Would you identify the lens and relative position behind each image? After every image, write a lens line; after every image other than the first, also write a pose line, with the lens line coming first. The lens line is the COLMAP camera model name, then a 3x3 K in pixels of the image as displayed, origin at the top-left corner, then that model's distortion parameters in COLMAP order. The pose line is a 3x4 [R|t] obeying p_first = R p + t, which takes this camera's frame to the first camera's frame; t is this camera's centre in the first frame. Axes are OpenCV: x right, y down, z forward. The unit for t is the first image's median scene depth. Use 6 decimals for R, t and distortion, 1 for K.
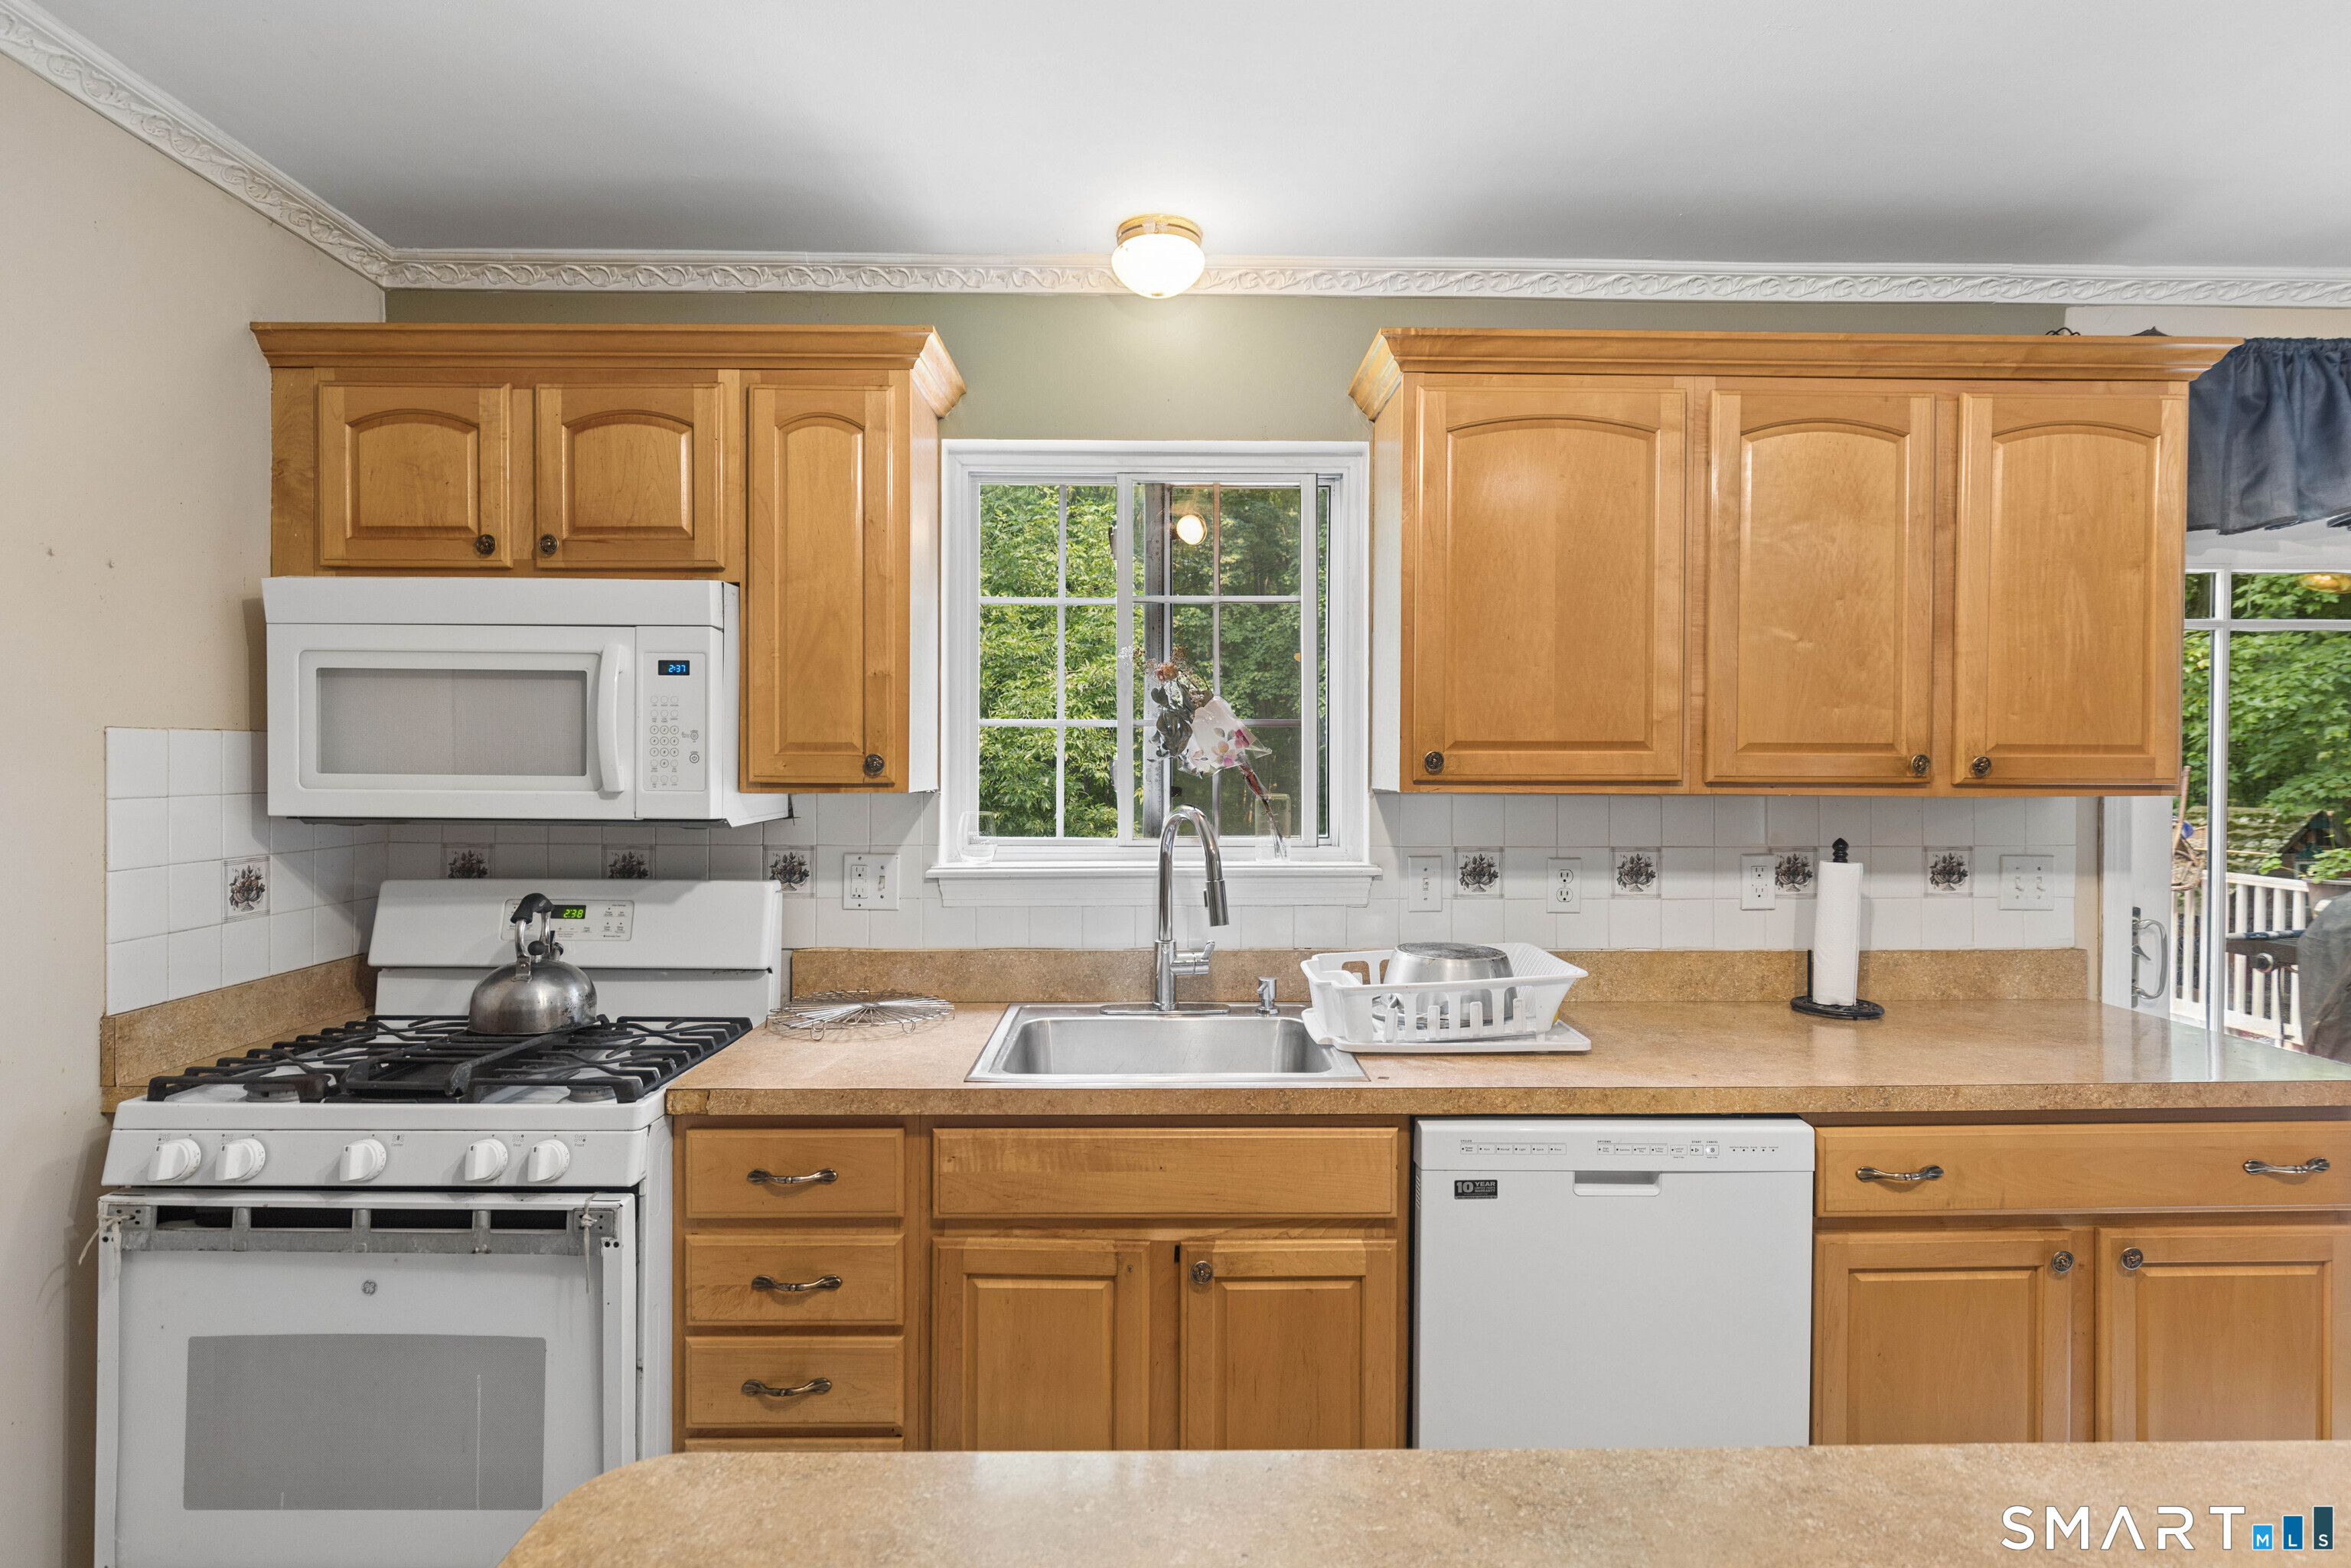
lens RADIAL K [[1215.6, 0, 1177.7], [0, 1215.6, 745.0], [0, 0, 1]] dist [-0.004295, 0.002596]
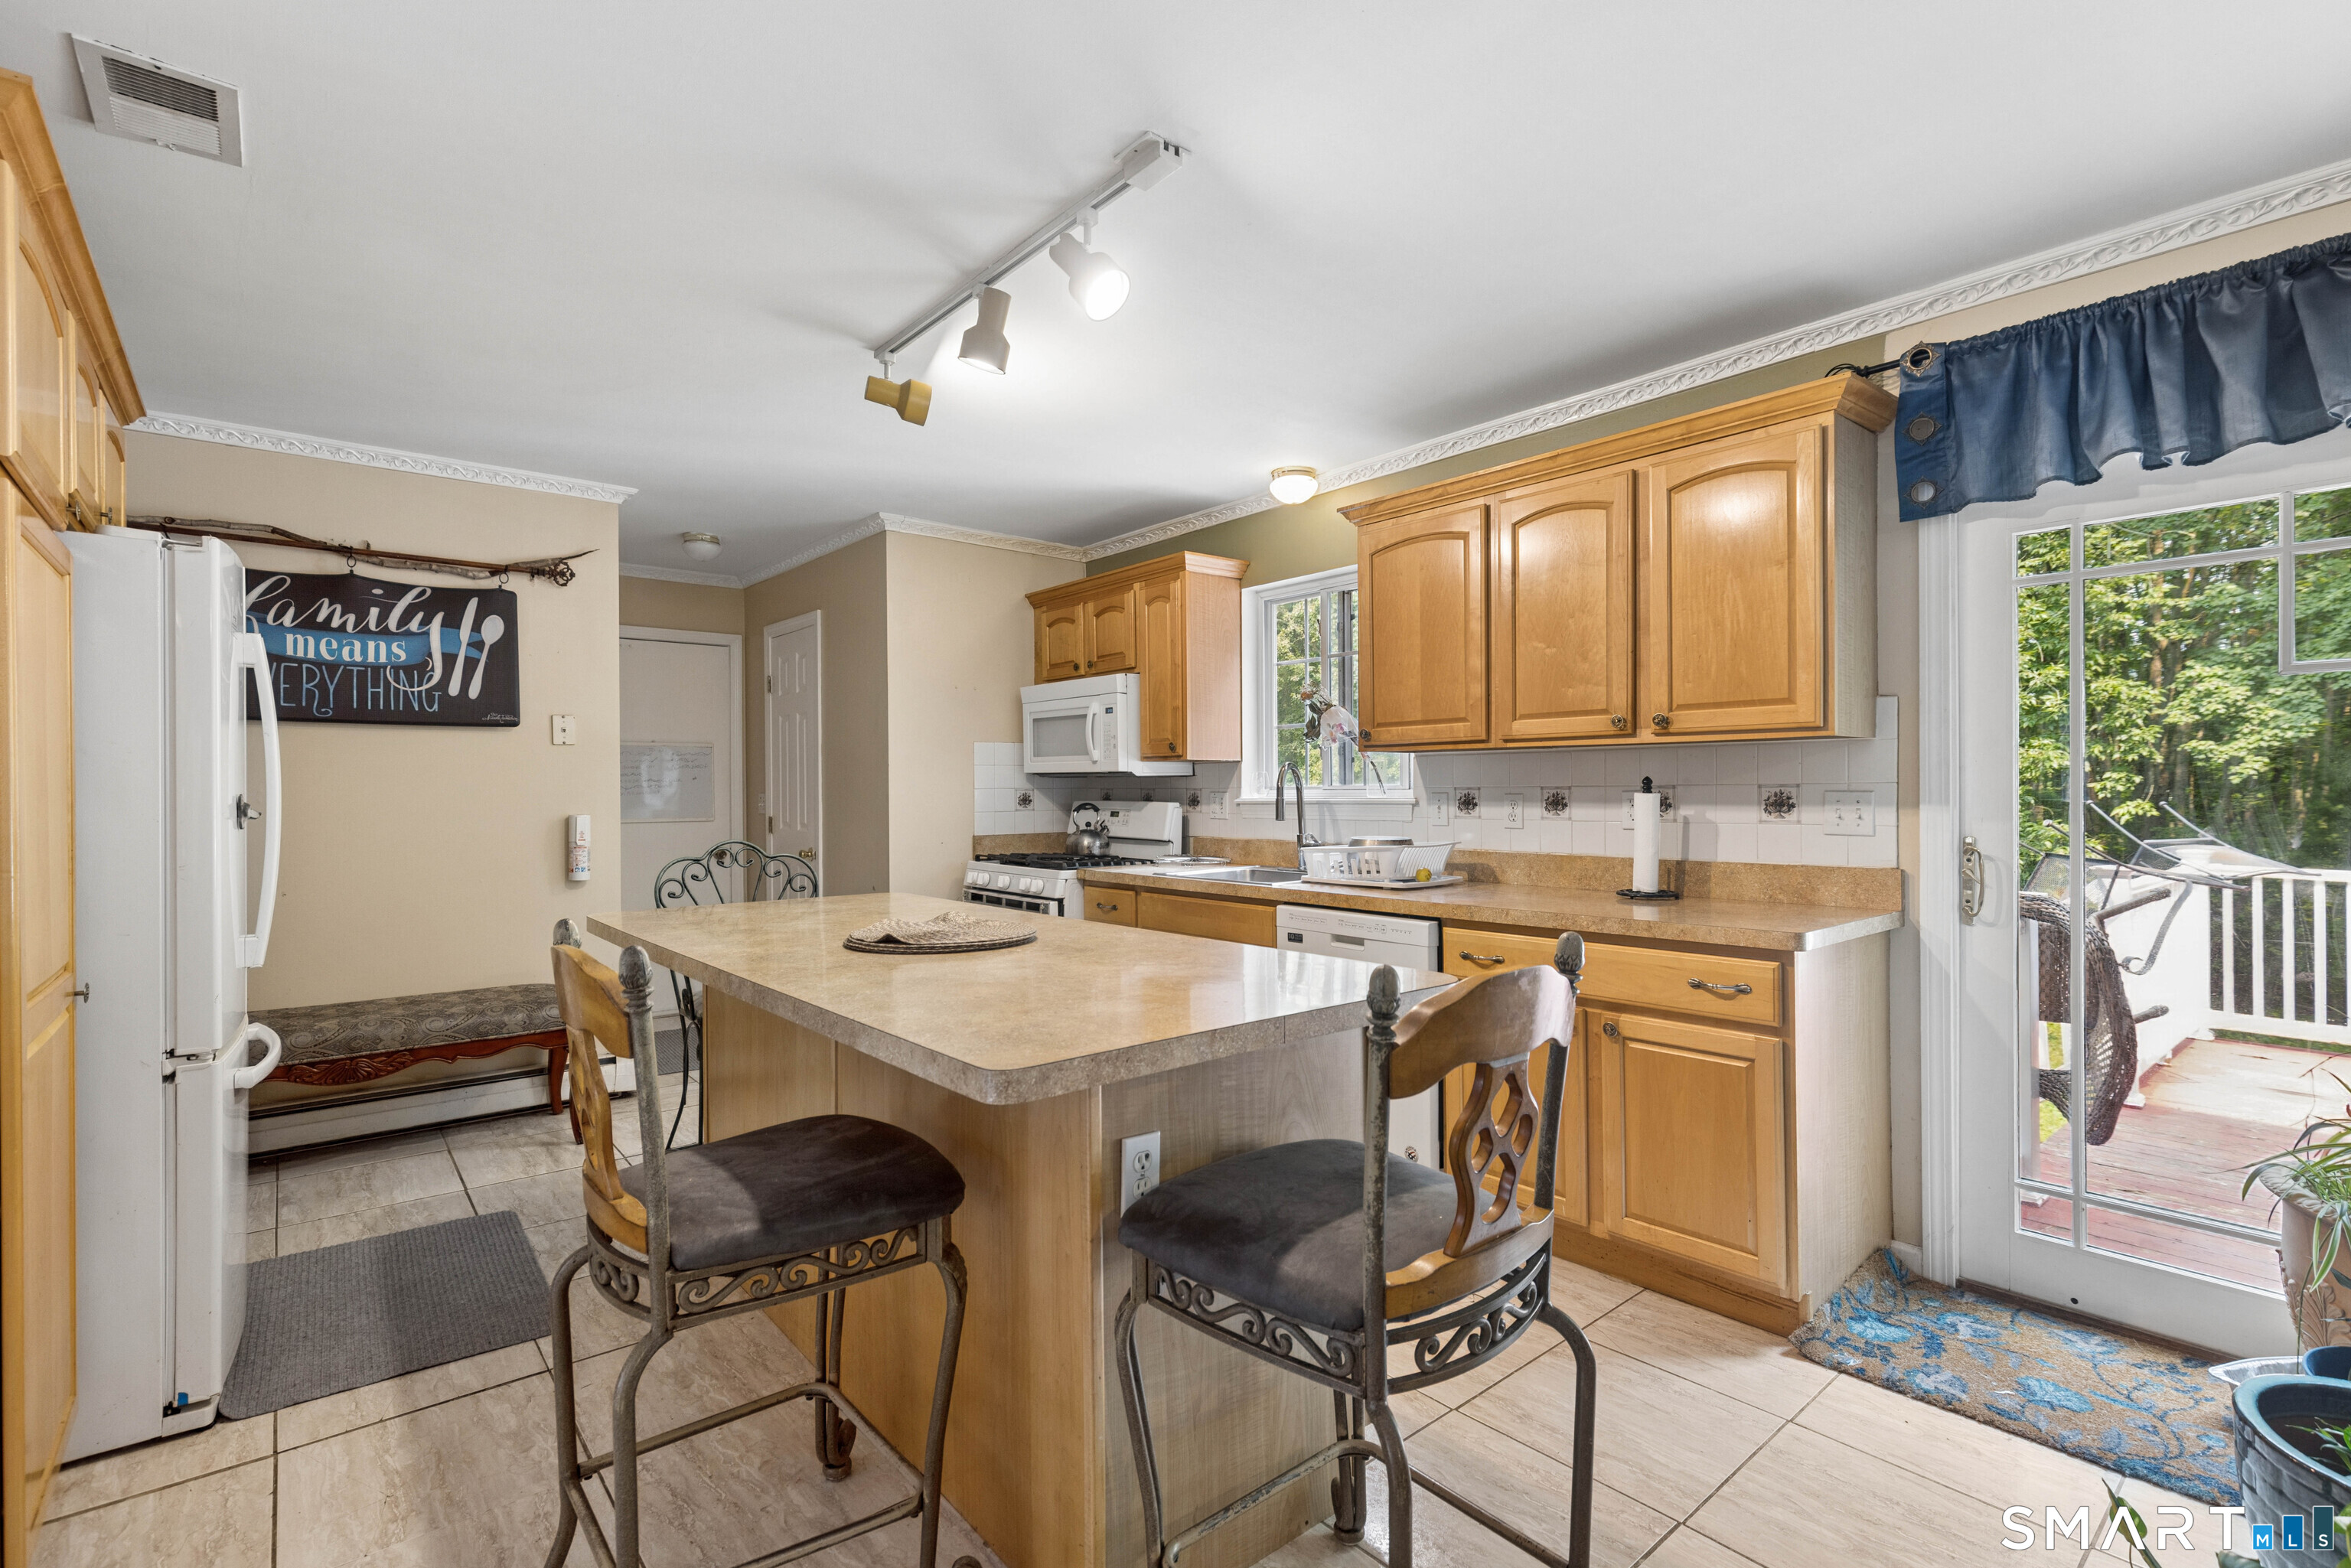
lens RADIAL K [[1086.6, 0, 1185.5], [0, 1086.6, 785.6], [0, 0, 1]] dist [0.007259, -0.003868]
pose [[0.628010, -0.009808, -0.778143, 1.312591], [0.014163, 0.999899, -0.001172, 0.088662], [0.778076, -0.010285, 0.628085, -0.254820]]
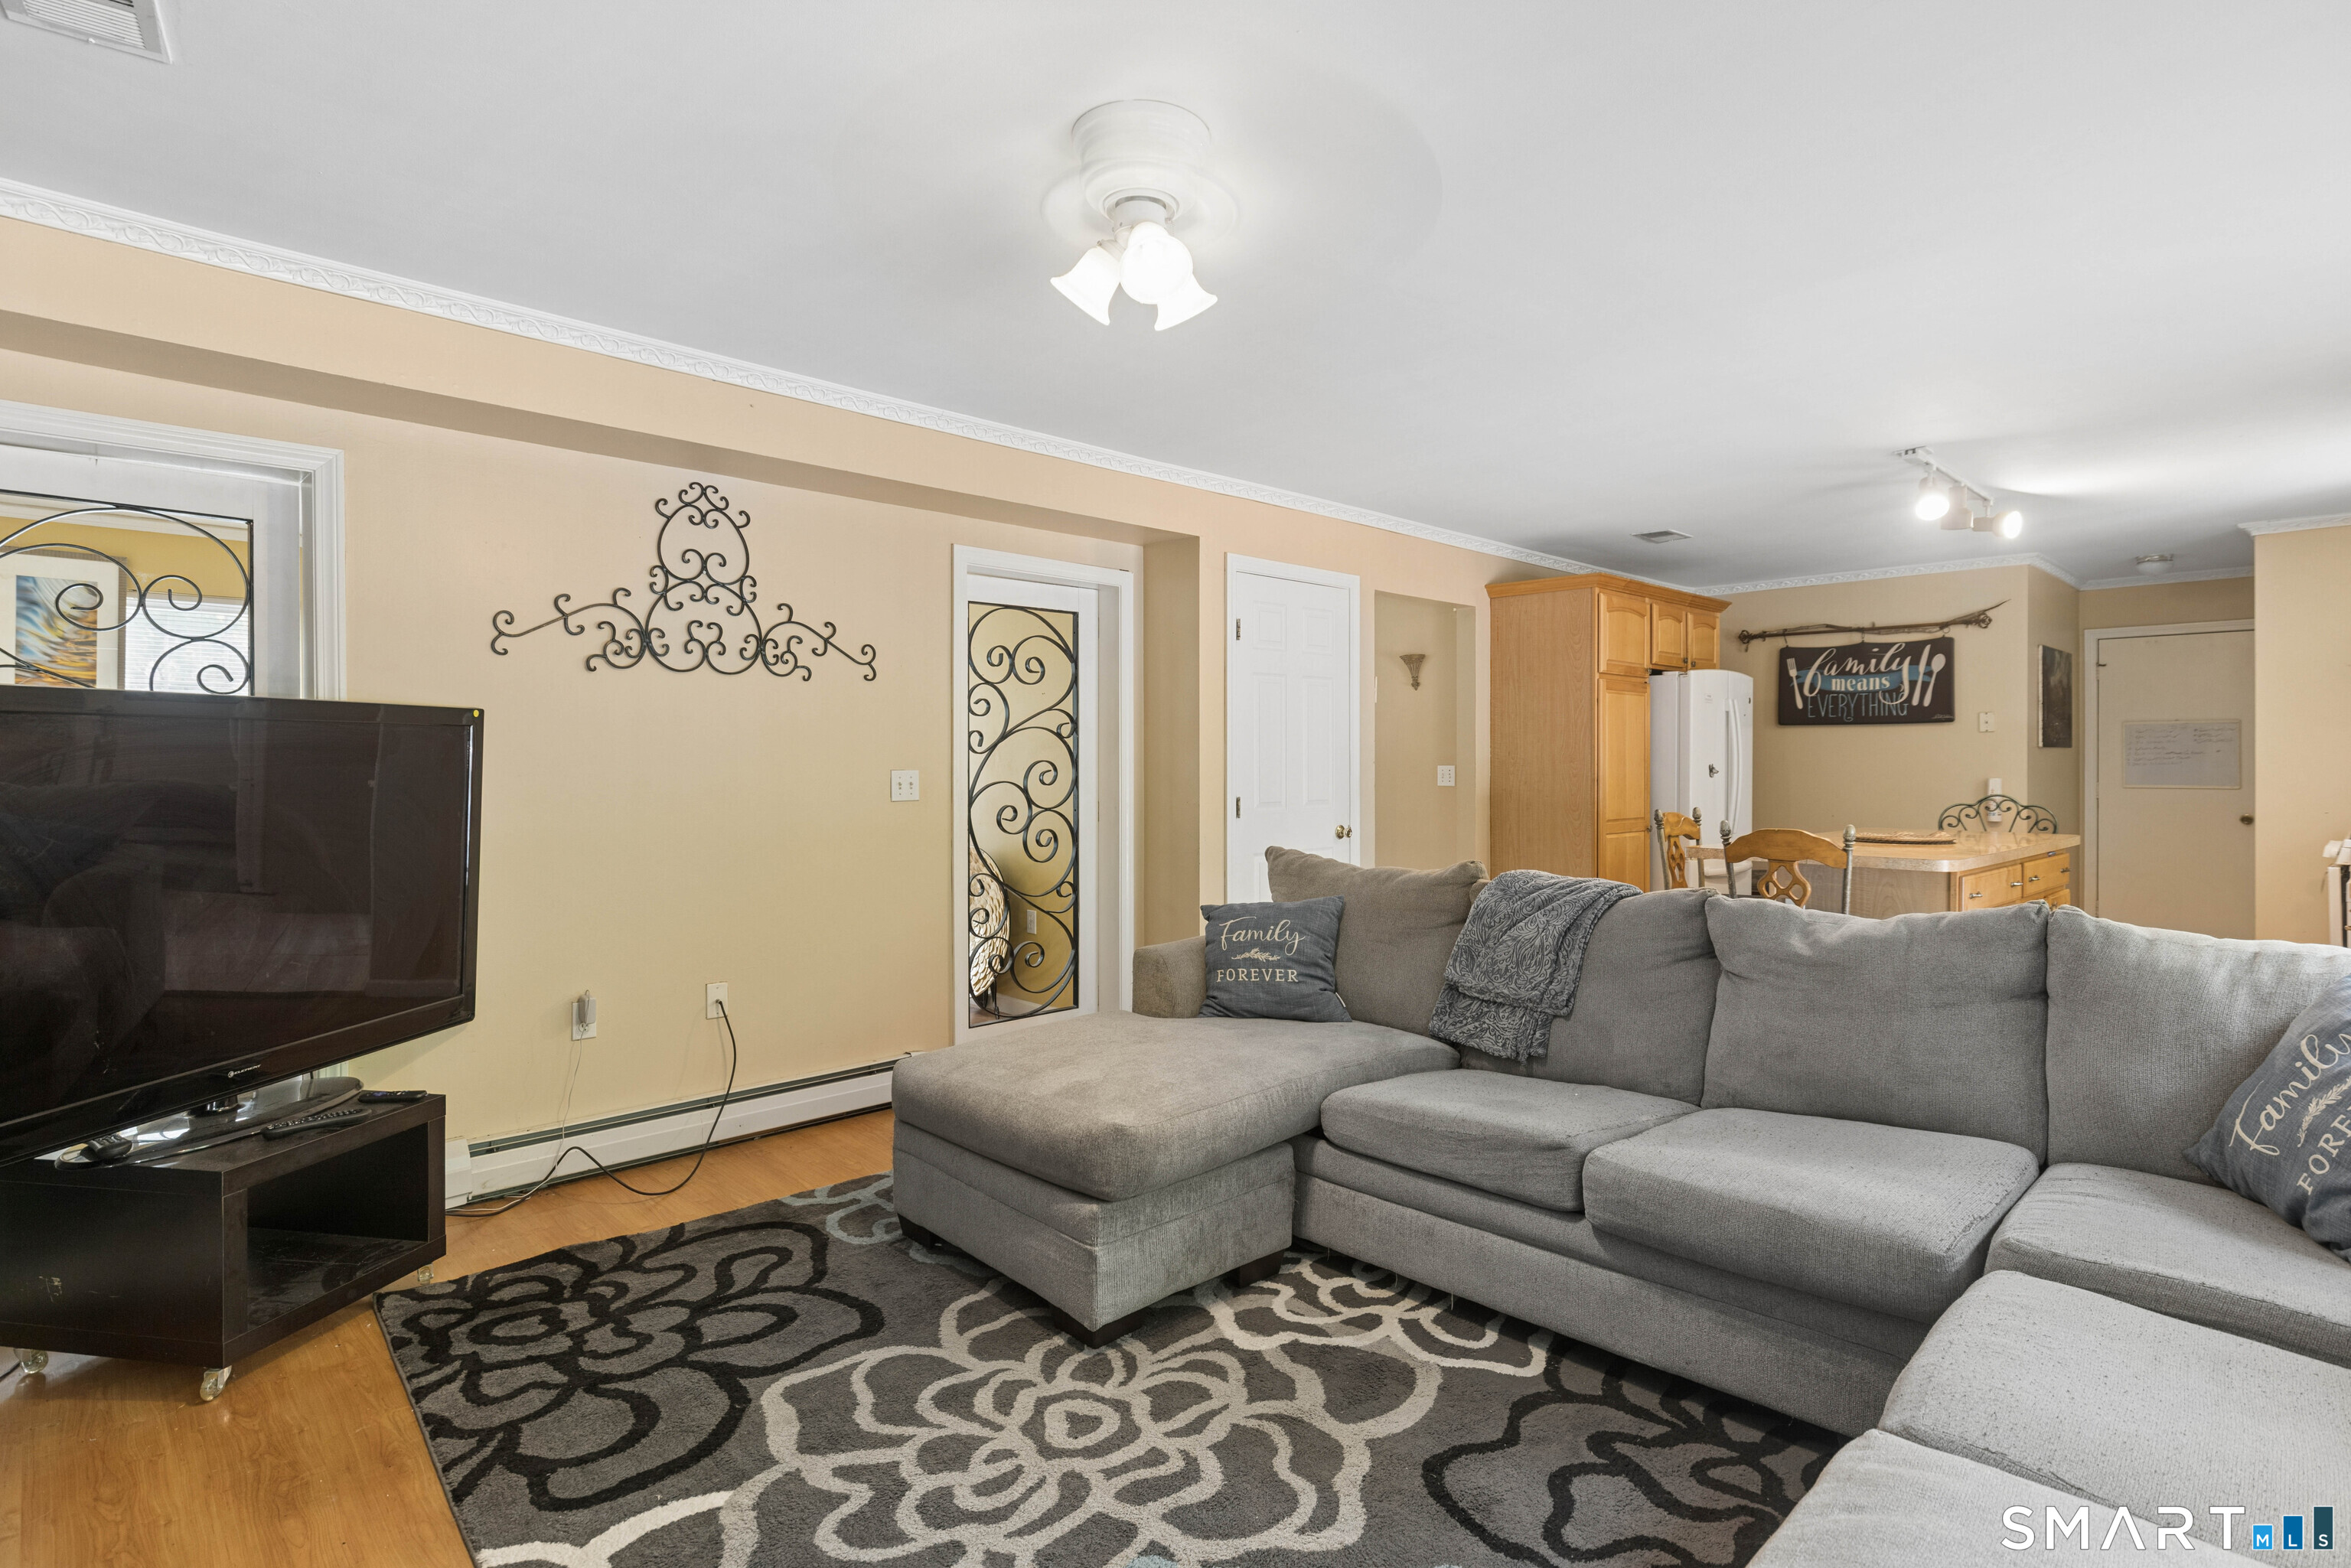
lens RADIAL K [[1215.6, 0, 1178.8], [0, 1215.6, 790.2], [0, 0, 1]] dist [-0.004295, 0.002596]
pose [[-0.725767, 0.014307, -0.687792, 2.948128], [0.004917, 0.999866, 0.015610, 0.094648], [0.687923, 0.007947, -0.725740, 0.962032]]
